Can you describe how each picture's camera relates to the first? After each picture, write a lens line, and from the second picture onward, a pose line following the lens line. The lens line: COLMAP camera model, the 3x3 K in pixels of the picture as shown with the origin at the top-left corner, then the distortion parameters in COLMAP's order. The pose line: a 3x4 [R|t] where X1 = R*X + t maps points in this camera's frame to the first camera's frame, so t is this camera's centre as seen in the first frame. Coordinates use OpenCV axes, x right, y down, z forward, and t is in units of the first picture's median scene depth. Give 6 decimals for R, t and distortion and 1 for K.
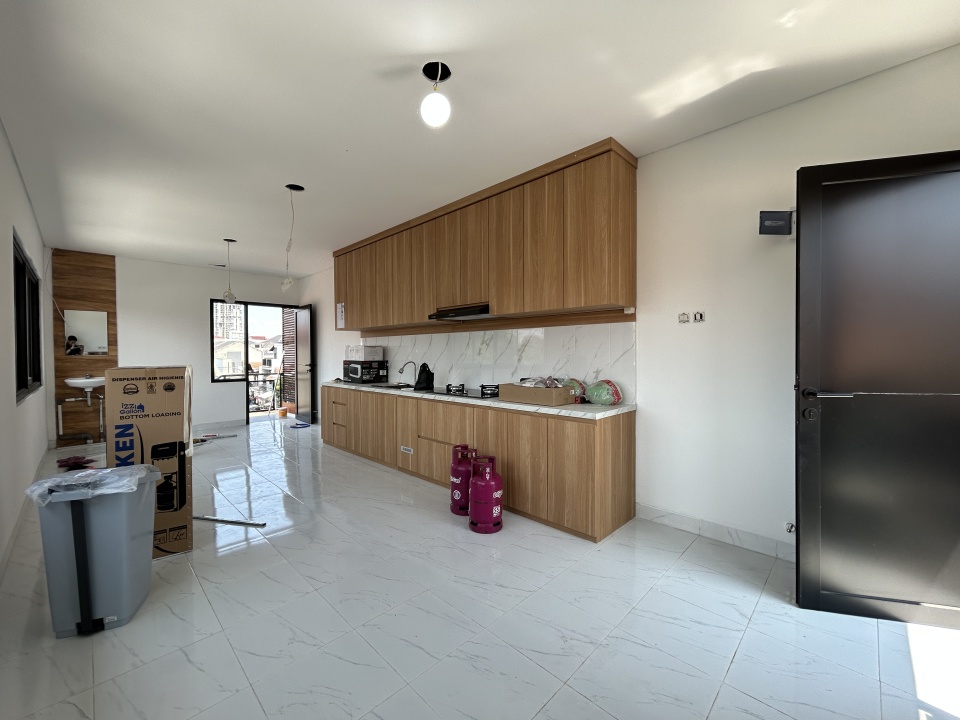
lens RADIAL K [[390.6, 0, 478.7], [0, 390.6, 358.5], [0, 0, 1]] dist [-0.000009, 0.000517]
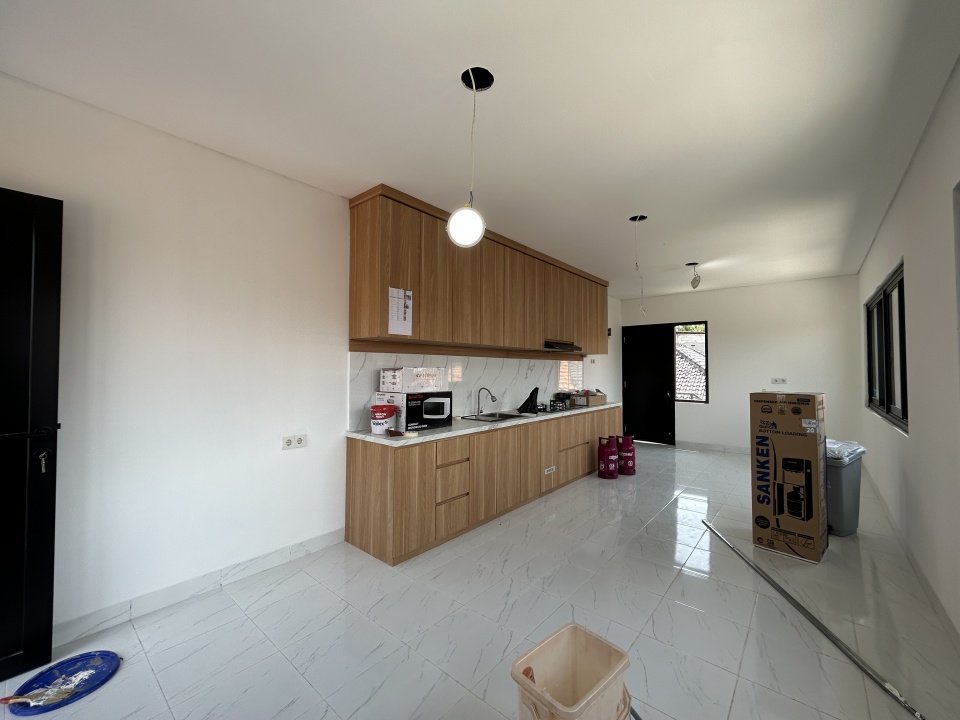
lens RADIAL K [[390.6, 0, 478.7], [0, 390.6, 358.5], [0, 0, 1]] dist [-0.000009, 0.000517]
pose [[-0.075999, 0.031877, 0.996598, -1.173421], [0.010756, 0.999457, -0.031148, -0.034837], [-0.997050, 0.008352, -0.076301, 1.212579]]
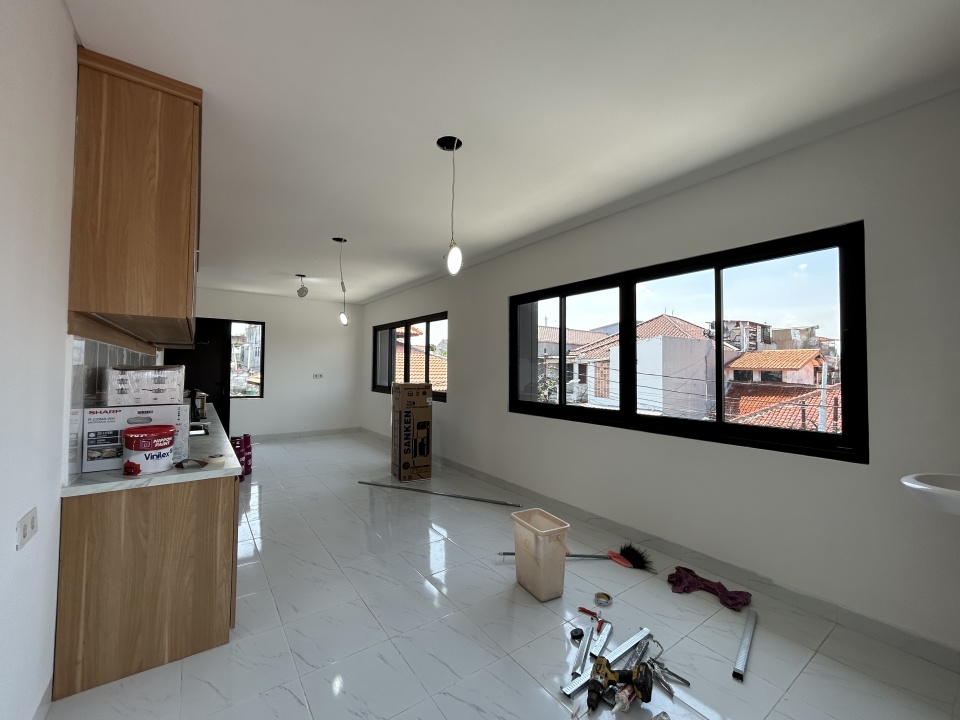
lens RADIAL K [[390.6, 0, 478.7], [0, 390.6, 358.5], [0, 0, 1]] dist [-0.000009, 0.000517]
pose [[-0.986025, 0.000125, 0.166600, -0.887097], [-0.002157, 0.999906, -0.013517, -0.045401], [-0.166586, -0.013688, -0.985932, 1.710279]]
